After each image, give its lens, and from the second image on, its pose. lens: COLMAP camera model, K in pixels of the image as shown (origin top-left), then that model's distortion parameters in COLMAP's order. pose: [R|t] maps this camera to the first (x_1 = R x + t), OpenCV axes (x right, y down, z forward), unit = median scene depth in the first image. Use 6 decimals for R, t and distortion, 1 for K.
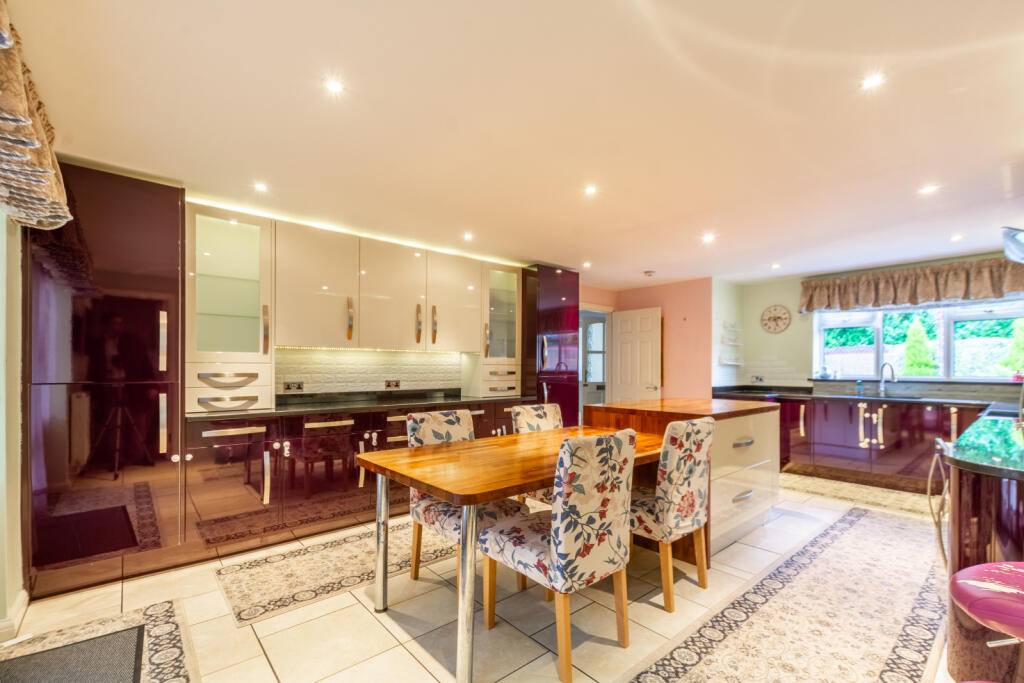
lens RADIAL K [[449.6, 0, 517.6], [0, 449.6, 368.0], [0, 0, 1]] dist [-0.002524, 0.000323]
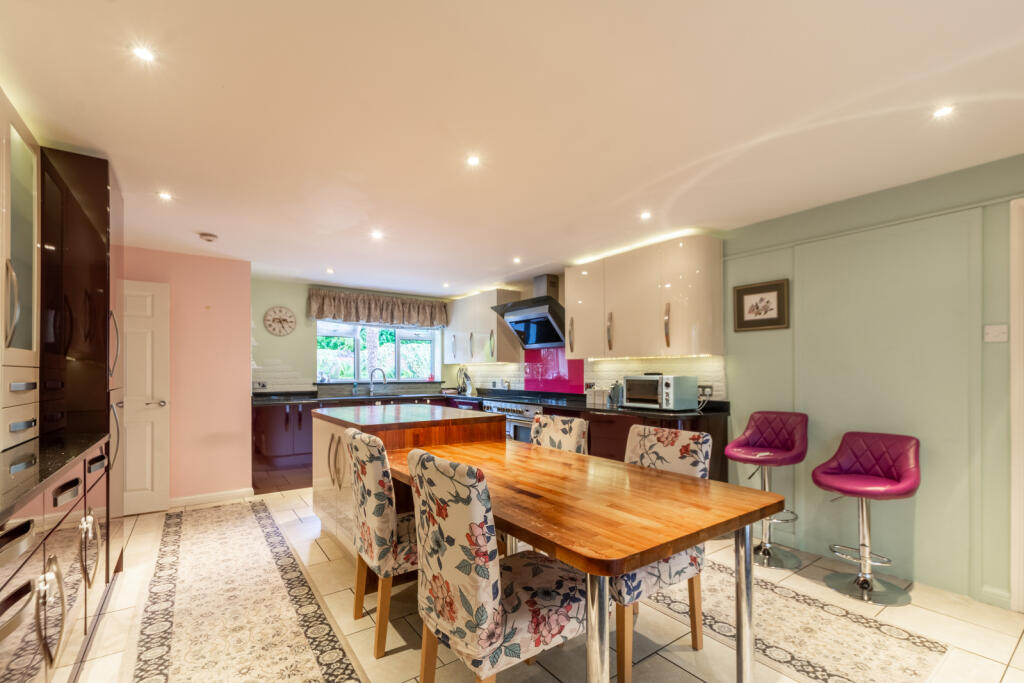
lens RADIAL K [[449.6, 0, 522.6], [0, 449.6, 375.8], [0, 0, 1]] dist [-0.002524, 0.000323]
pose [[0.088043, -0.008202, 0.996083, -0.347697], [-0.001551, 0.999964, 0.008371, -0.002390], [-0.996115, -0.002282, 0.088027, 0.434866]]
